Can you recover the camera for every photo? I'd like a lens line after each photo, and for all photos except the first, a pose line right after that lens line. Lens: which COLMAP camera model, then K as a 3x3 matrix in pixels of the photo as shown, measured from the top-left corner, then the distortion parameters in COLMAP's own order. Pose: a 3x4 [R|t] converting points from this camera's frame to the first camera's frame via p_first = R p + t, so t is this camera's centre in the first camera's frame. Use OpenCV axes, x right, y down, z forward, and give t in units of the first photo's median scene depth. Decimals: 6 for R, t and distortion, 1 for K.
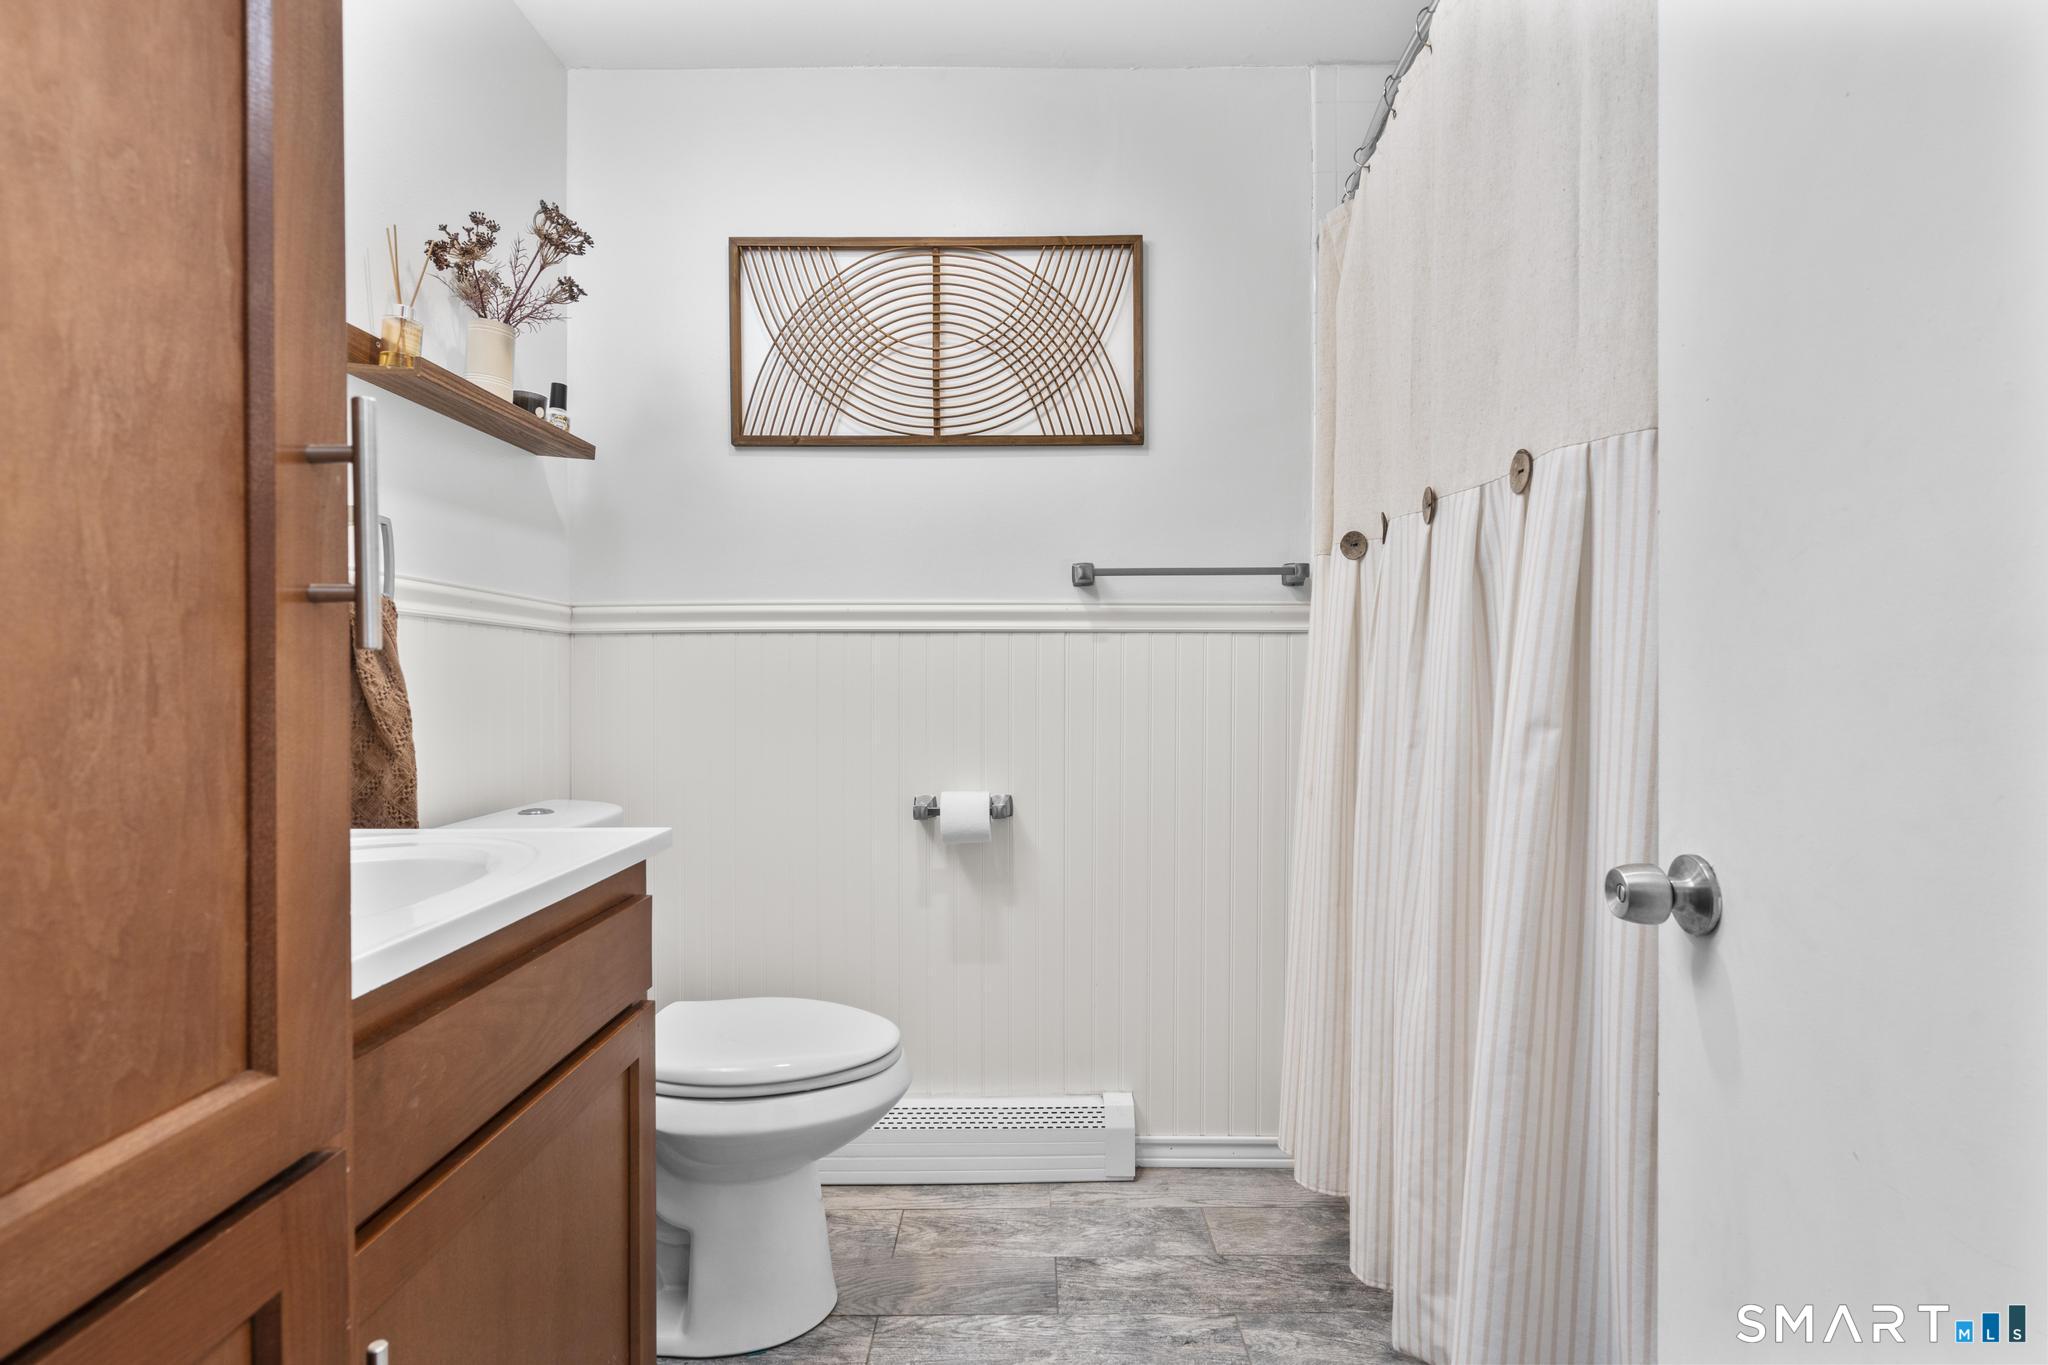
lens RADIAL K [[923.2, 0, 1025.0], [0, 923.2, 684.7], [0, 0, 1]] dist [-0.005919, 0.003189]
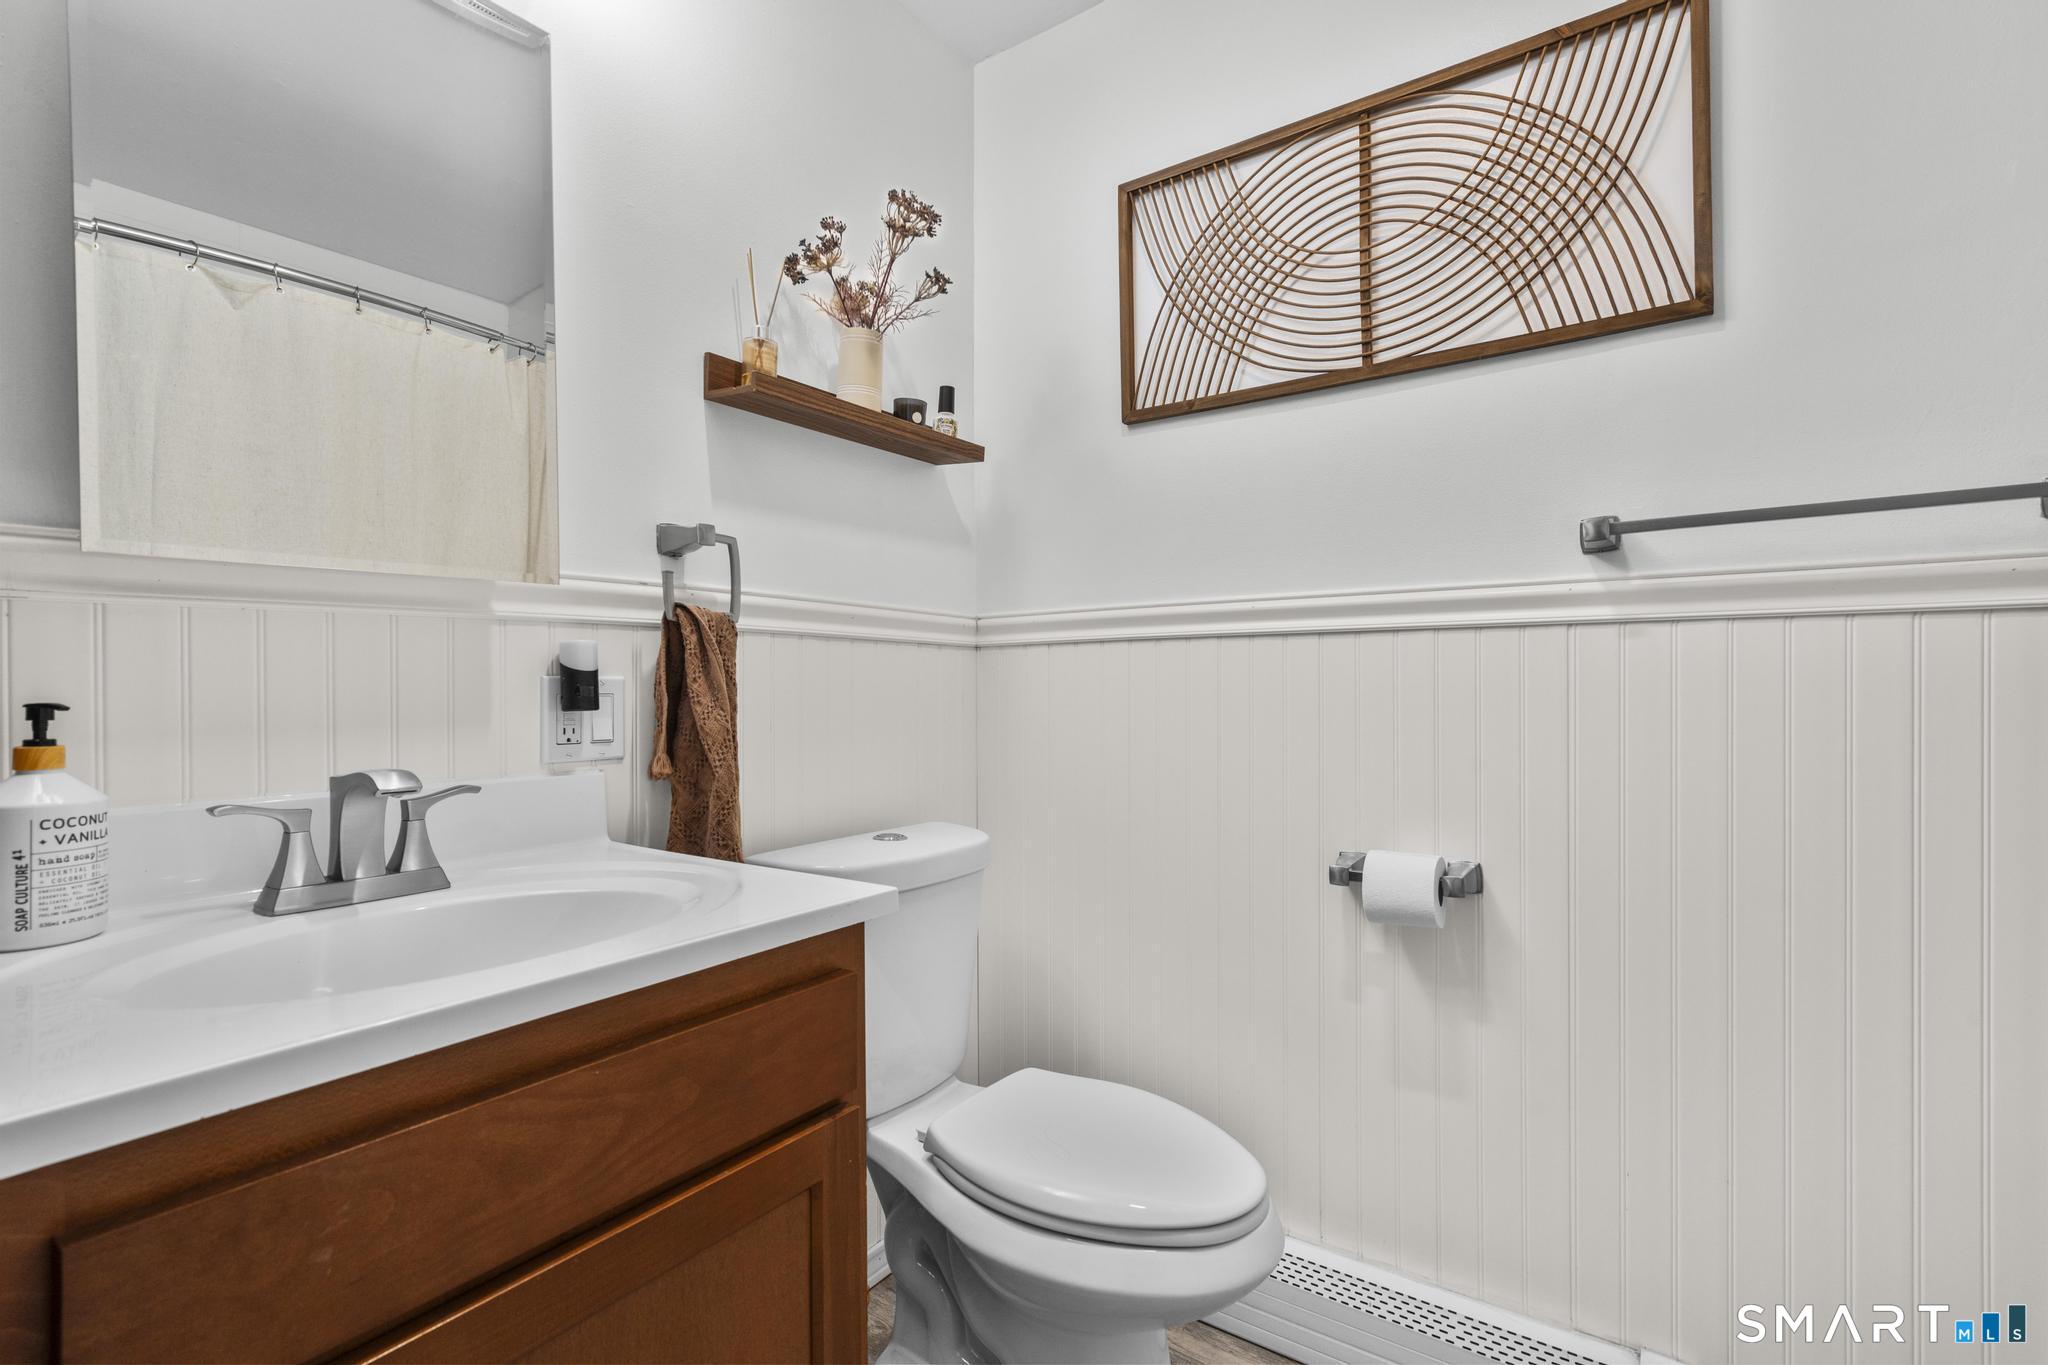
lens RADIAL K [[923.2, 0, 1024.9], [0, 923.2, 685.2], [0, 0, 1]] dist [-0.005919, 0.003189]
pose [[0.826673, -0.004758, -0.562662, 0.093057], [-0.000095, 0.999963, -0.008595, -0.007421], [0.562682, 0.007159, 0.826642, 0.238051]]
